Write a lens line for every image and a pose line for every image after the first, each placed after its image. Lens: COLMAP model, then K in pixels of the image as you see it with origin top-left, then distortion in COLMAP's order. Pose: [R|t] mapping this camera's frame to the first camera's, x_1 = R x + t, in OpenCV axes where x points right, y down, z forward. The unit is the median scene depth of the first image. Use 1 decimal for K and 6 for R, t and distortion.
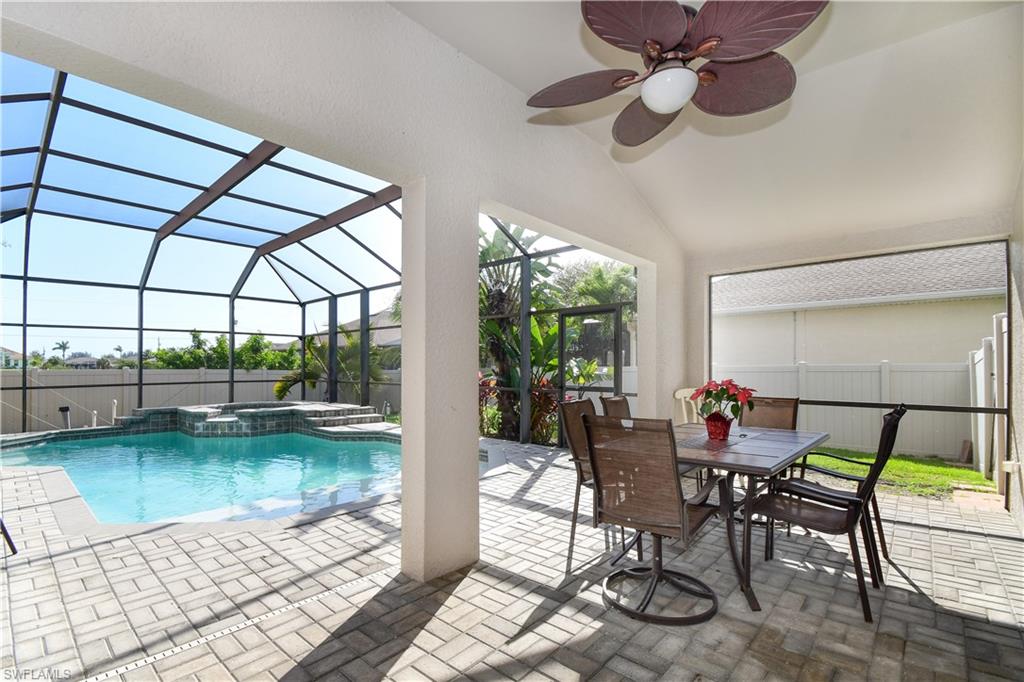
lens RADIAL K [[462.9, 0, 512.0], [0, 462.9, 341.0], [0, 0, 1]] dist [-0.001437, -0.000531]
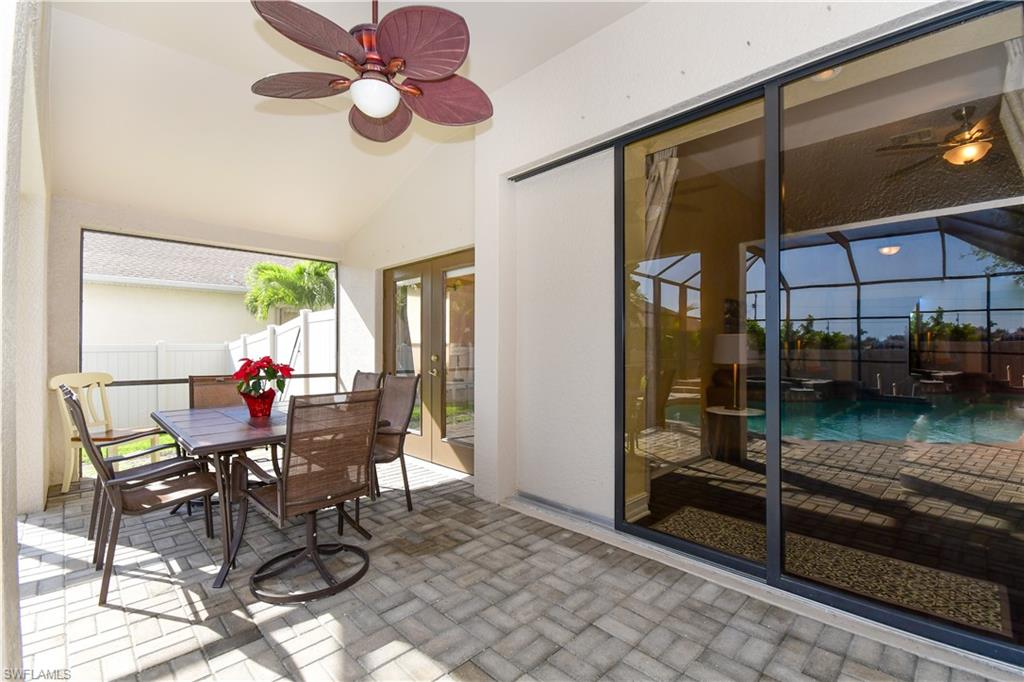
lens RADIAL K [[449.3, 0, 512.0], [0, 449.3, 341.0], [0, 0, 1]] dist [-0.001030, 0.000253]
pose [[0.069697, 0.014358, 0.997465, -0.561391], [-0.055753, 0.998390, -0.010476, 0.031285], [-0.996009, -0.054882, 0.070386, 0.468220]]
